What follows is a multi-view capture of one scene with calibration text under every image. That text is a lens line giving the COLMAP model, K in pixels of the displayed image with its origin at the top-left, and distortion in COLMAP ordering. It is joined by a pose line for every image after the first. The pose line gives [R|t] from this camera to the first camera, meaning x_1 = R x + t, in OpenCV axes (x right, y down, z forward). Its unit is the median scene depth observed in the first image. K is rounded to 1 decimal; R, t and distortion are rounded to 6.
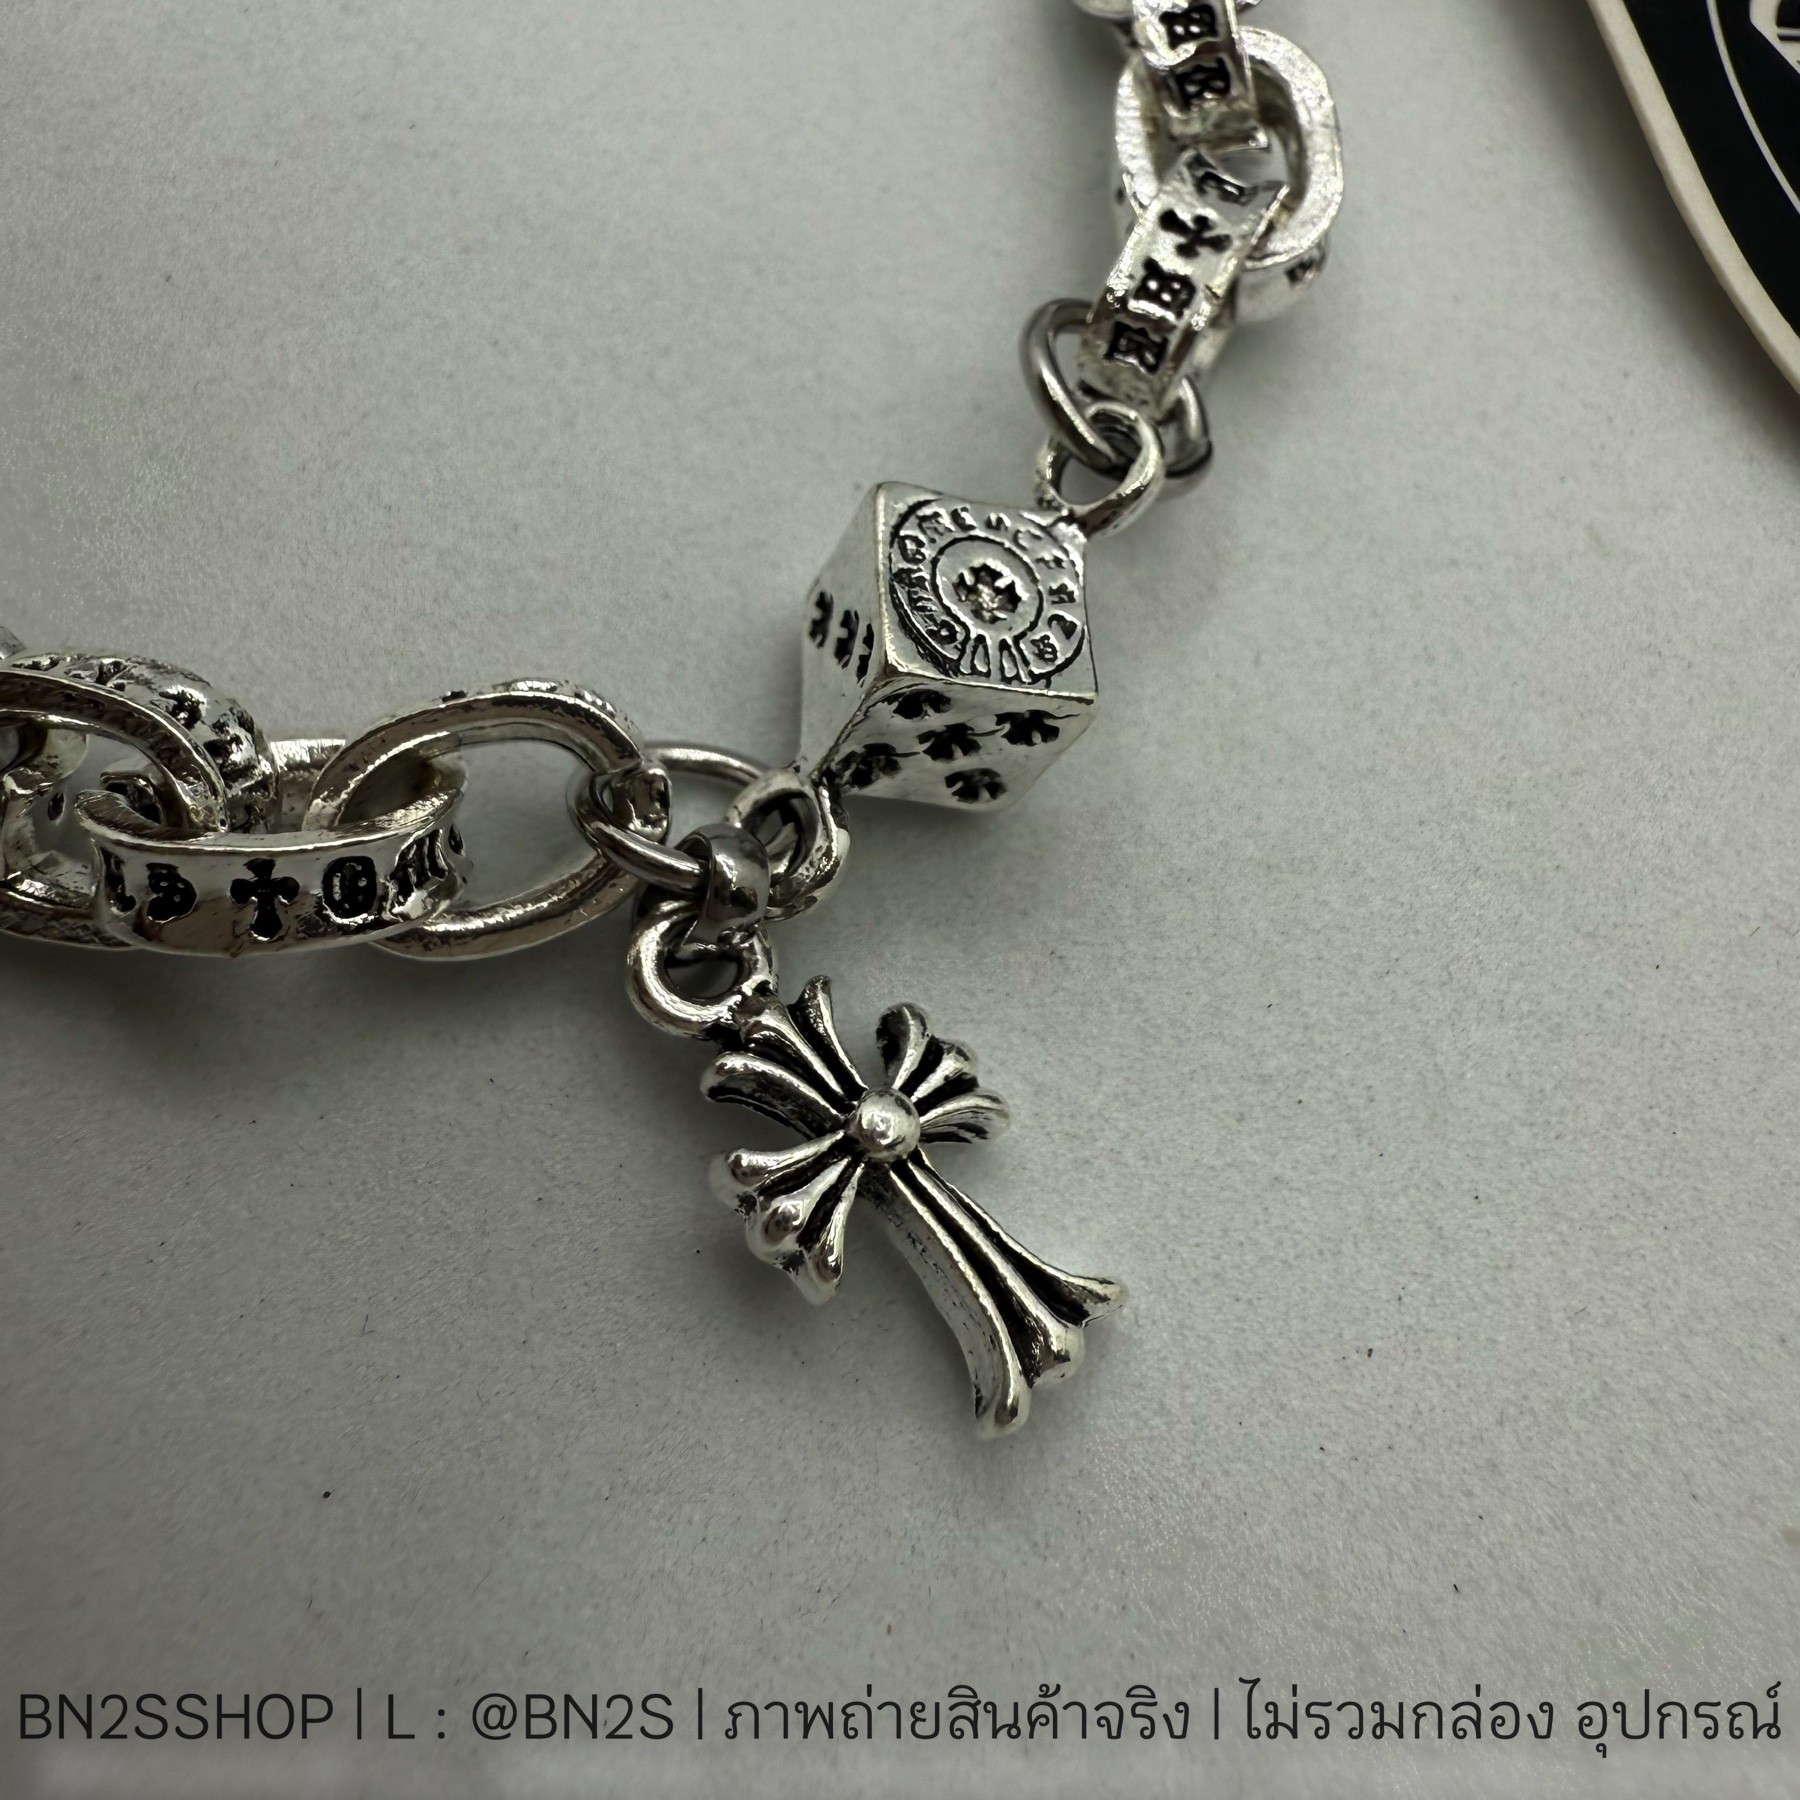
lens RADIAL K [[1661.9, 0, 905.9], [0, 1661.9, 866.3], [0, 0, 1]] dist [0.044365, -0.049794]
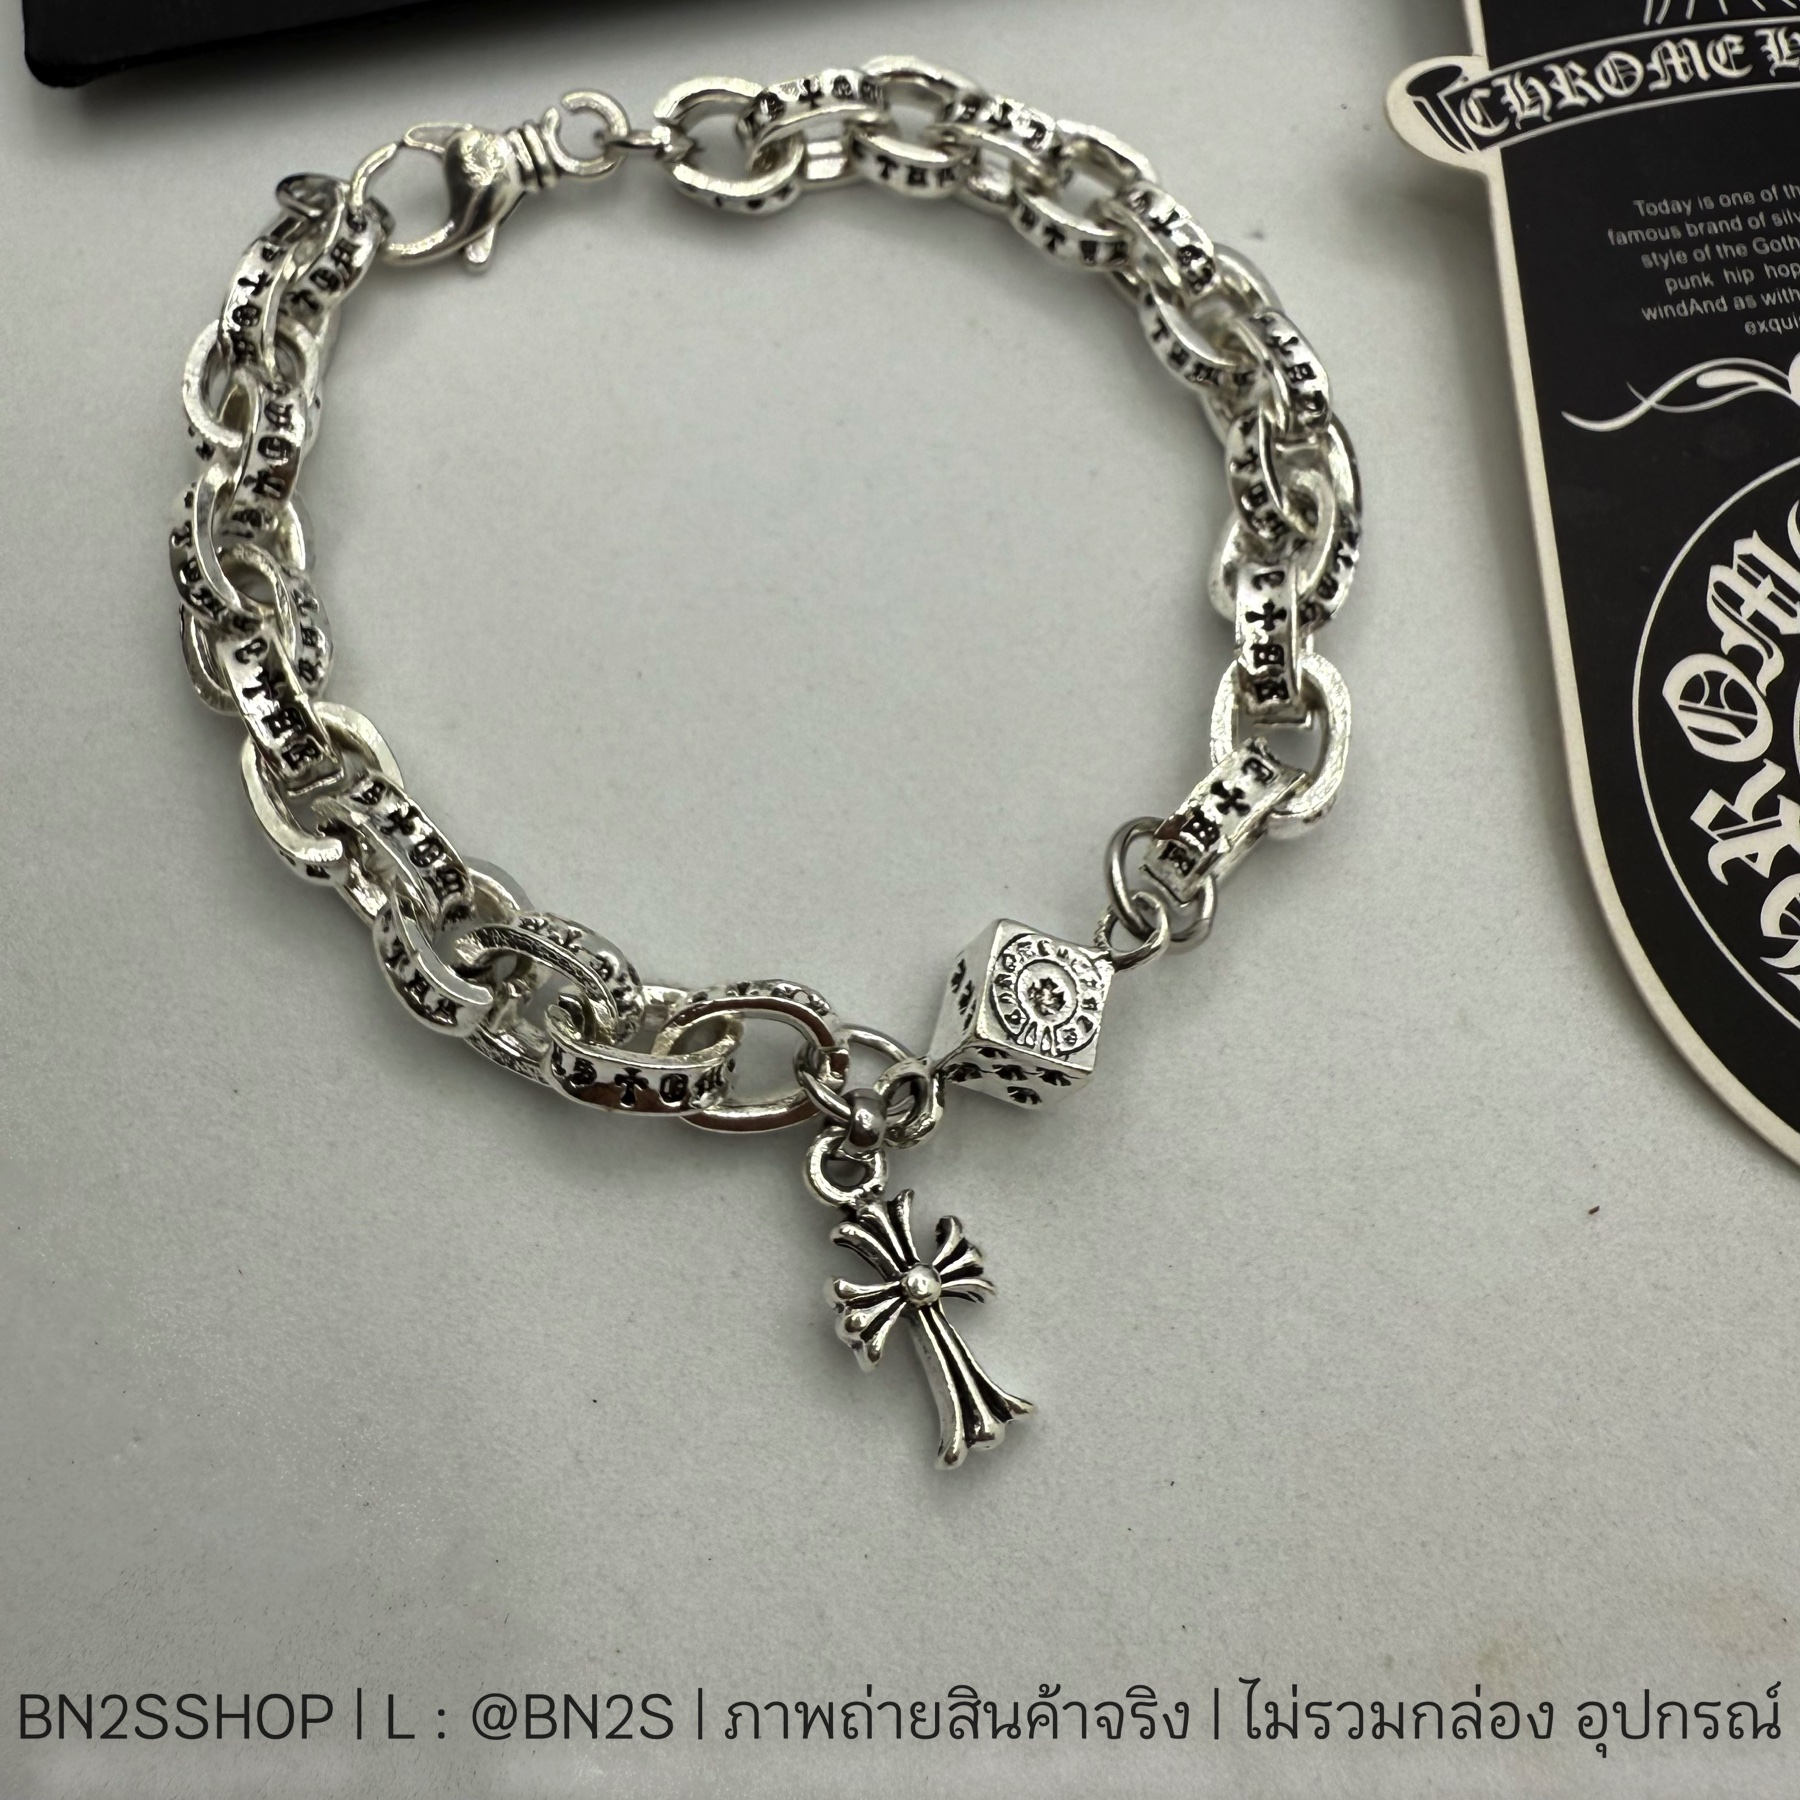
lens RADIAL K [[1763.0, 0, 846.3], [0, 1763.0, 850.7], [0, 0, 1]] dist [0.092789, -0.112808]
pose [[0.959169, 0.199710, -0.200279, 0.187167], [-0.201746, 0.979383, 0.010402, -0.288856], [0.198227, 0.030429, 0.979684, -0.857295]]
